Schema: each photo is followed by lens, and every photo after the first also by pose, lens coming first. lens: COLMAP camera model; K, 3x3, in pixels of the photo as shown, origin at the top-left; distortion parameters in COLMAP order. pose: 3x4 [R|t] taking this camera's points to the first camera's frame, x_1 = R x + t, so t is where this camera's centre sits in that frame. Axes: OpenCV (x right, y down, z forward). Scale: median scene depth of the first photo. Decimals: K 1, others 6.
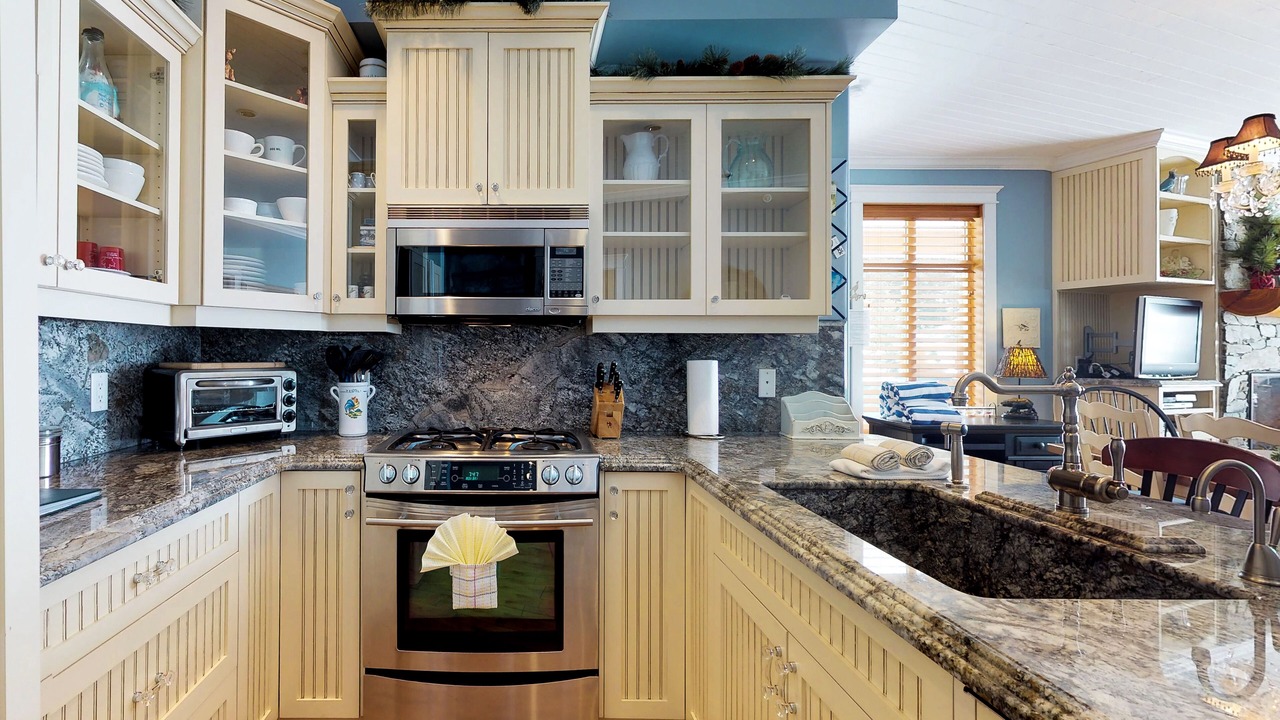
lens RADIAL K [[577.0, 0, 640.4], [0, 577.0, 354.1], [0, 0, 1]] dist [0.000522, 0.000075]
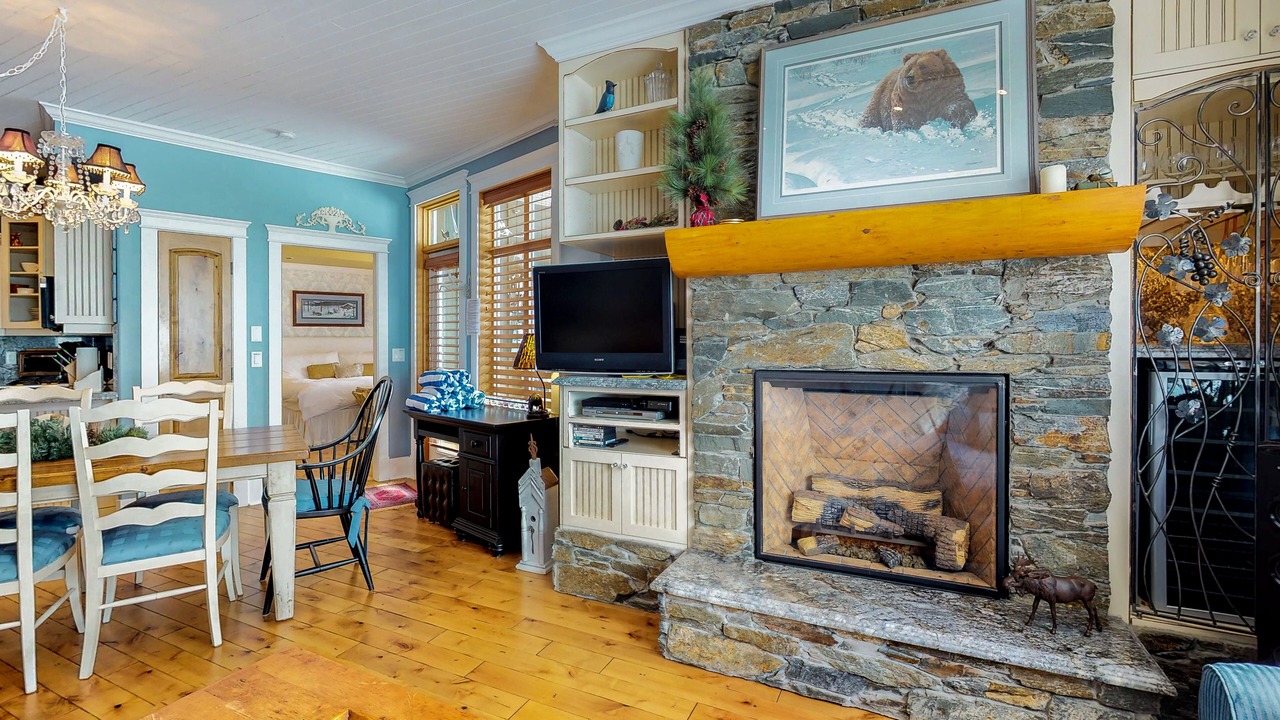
lens RADIAL K [[589.2, 0, 655.9], [0, 589.2, 338.4], [0, 0, 1]] dist [0.001657, -0.000096]
pose [[0.702566, -0.000512, -0.711618, 1.304956], [0.007600, 0.999948, 0.006784, -0.004613], [0.711578, -0.010175, 0.702533, 0.470788]]
